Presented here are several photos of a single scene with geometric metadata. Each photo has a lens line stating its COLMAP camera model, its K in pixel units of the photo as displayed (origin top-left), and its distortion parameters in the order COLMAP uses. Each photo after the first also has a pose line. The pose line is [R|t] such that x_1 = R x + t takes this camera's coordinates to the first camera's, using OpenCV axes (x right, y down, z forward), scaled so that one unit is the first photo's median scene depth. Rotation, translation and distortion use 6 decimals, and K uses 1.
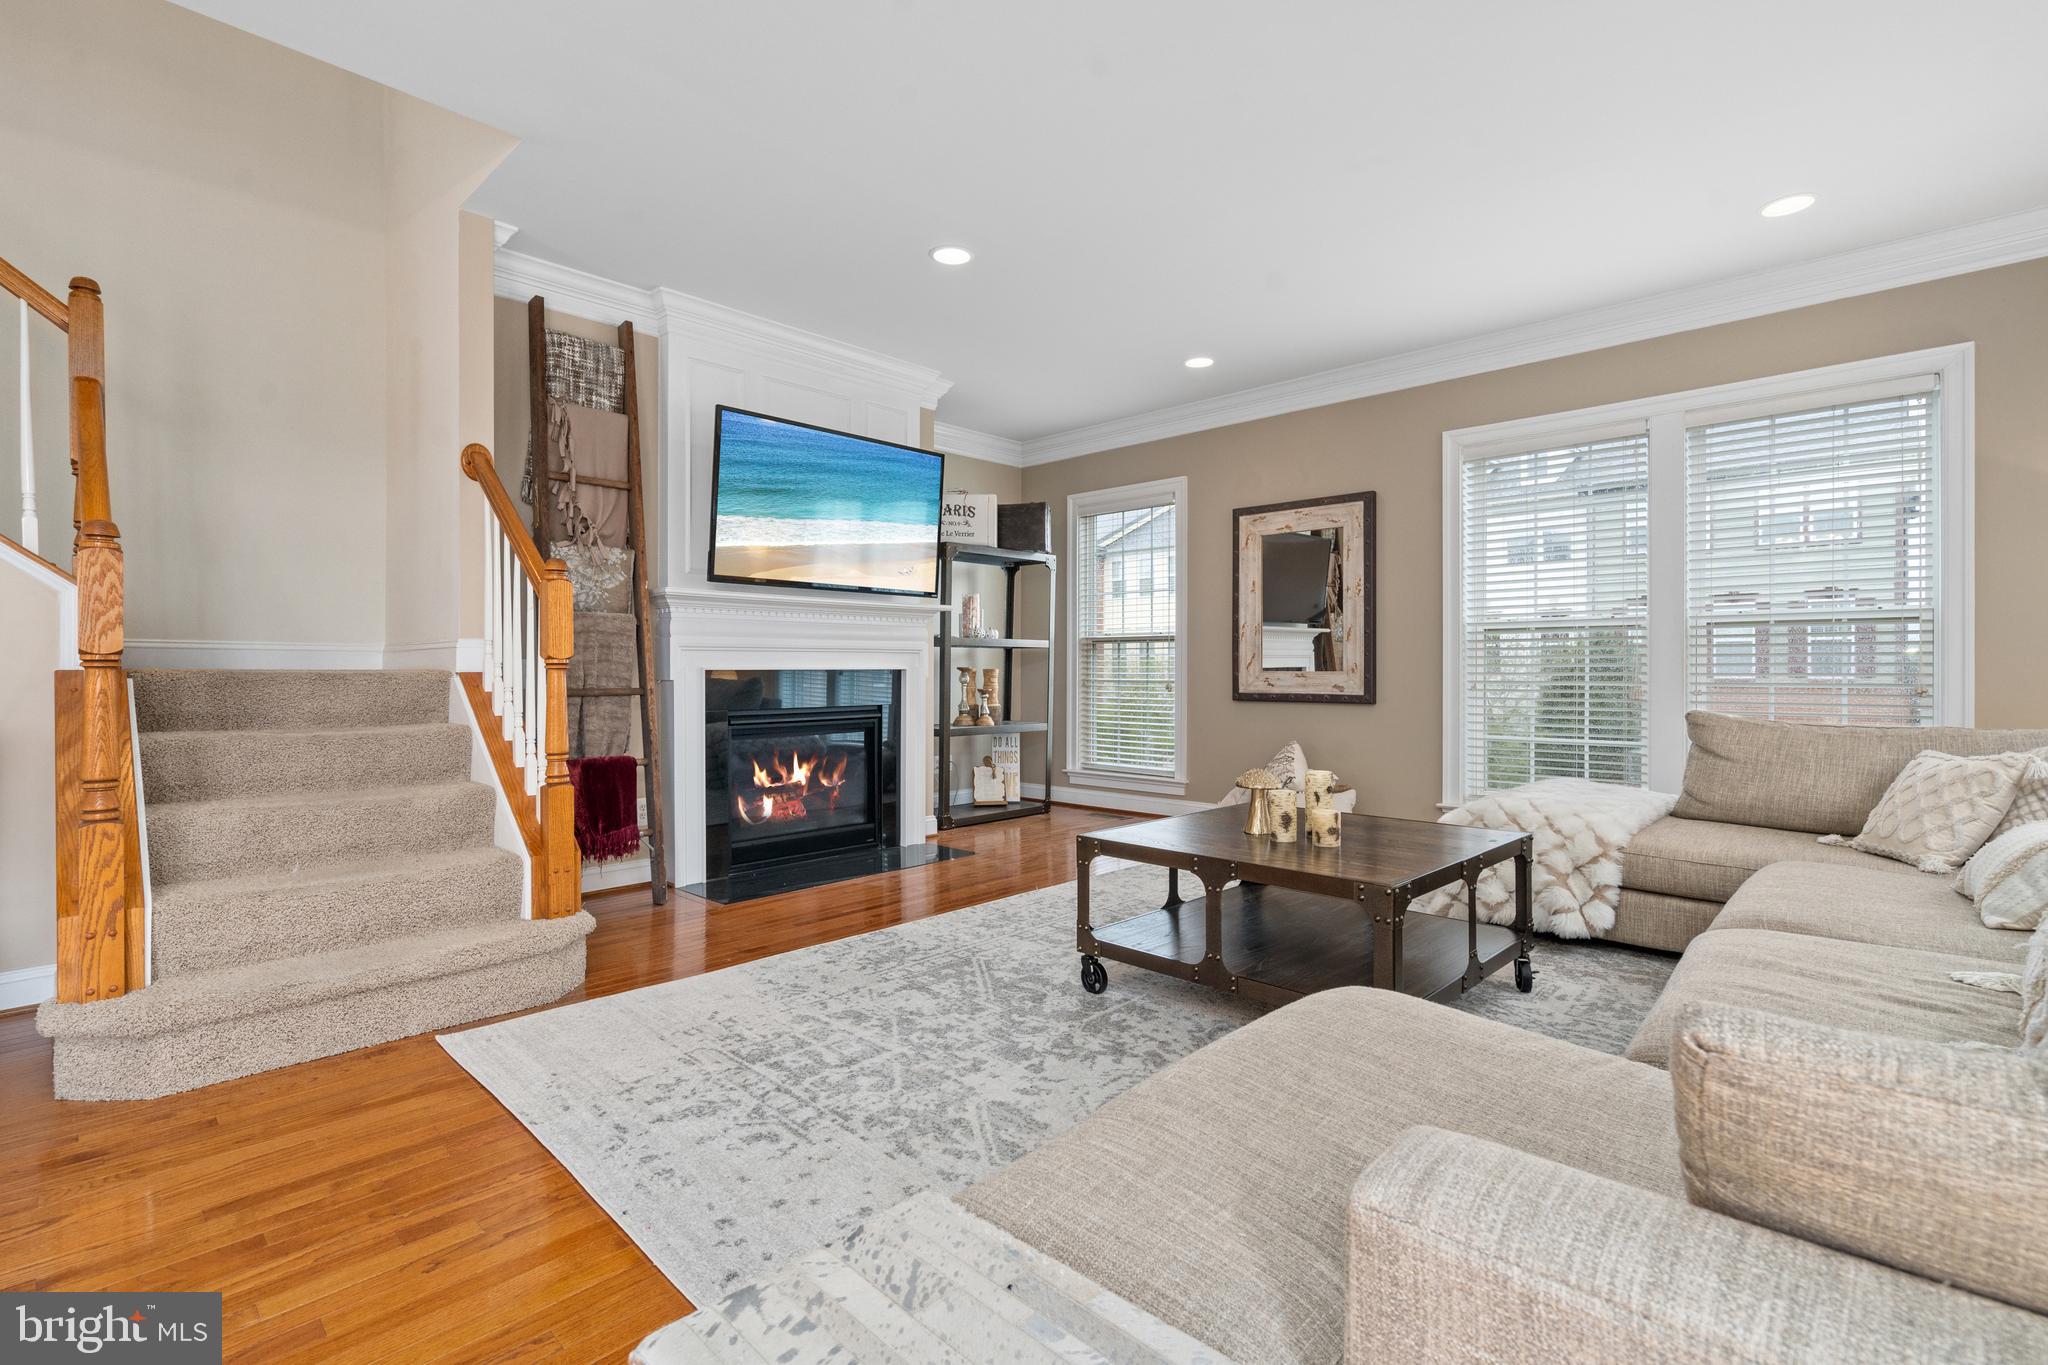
lens RADIAL K [[939.5, 0, 1024.5], [0, 939.5, 673.6], [0, 0, 1]] dist [0.000458, 0.000813]
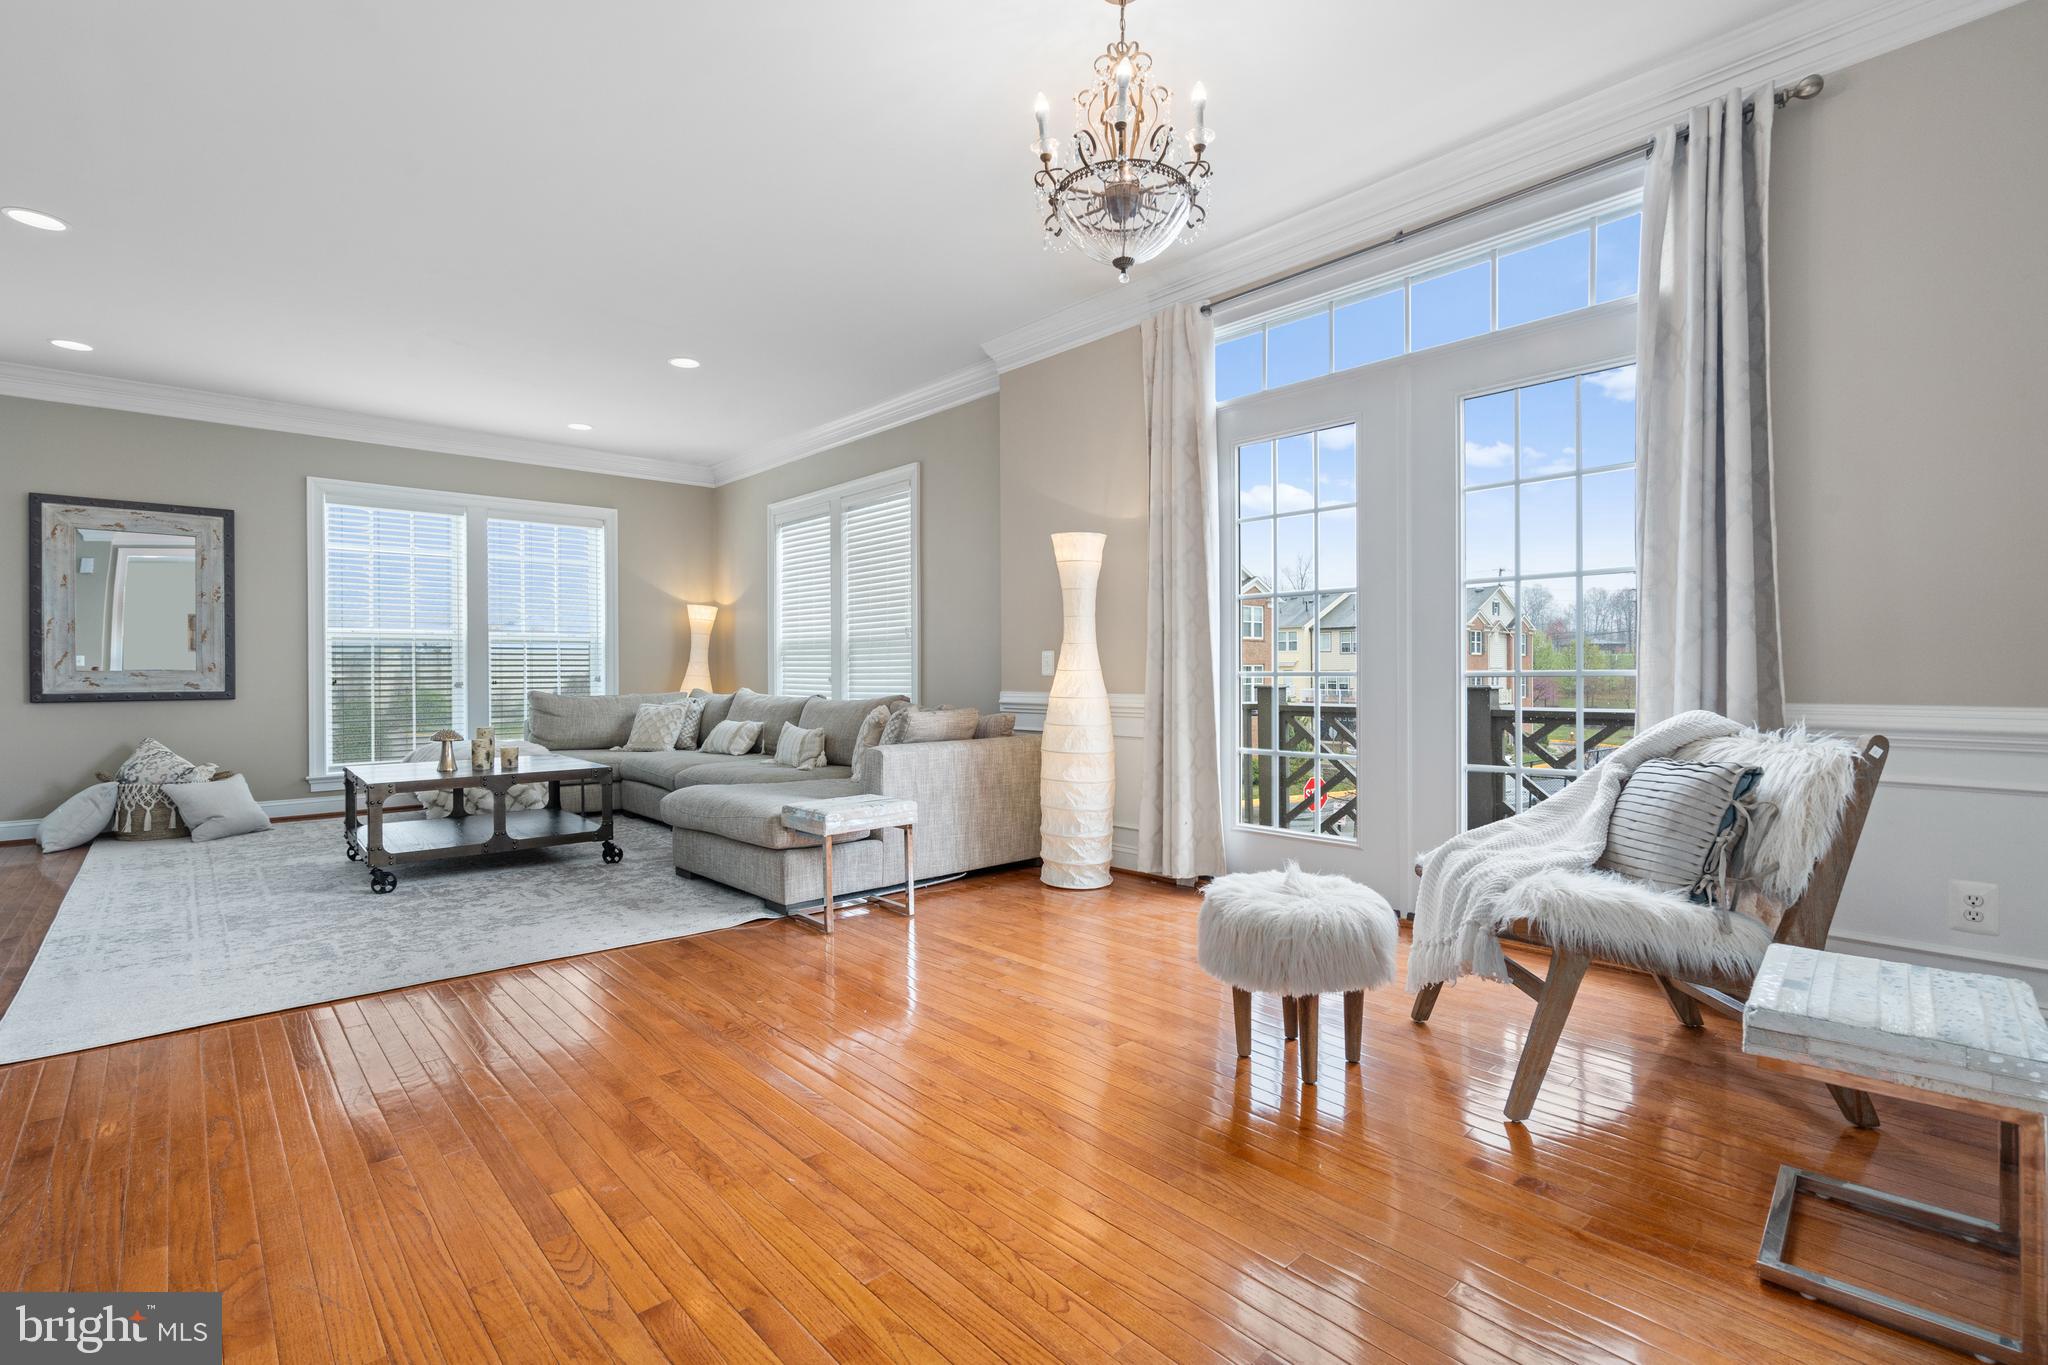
lens RADIAL K [[939.5, 0, 1024.5], [0, 939.5, 673.6], [0, 0, 1]] dist [0.000458, 0.000813]
pose [[0.074365, -0.007221, 0.997205, -0.681401], [0.008081, 0.999945, 0.006638, 0.002021], [-0.997198, 0.007565, 0.074419, -0.029918]]
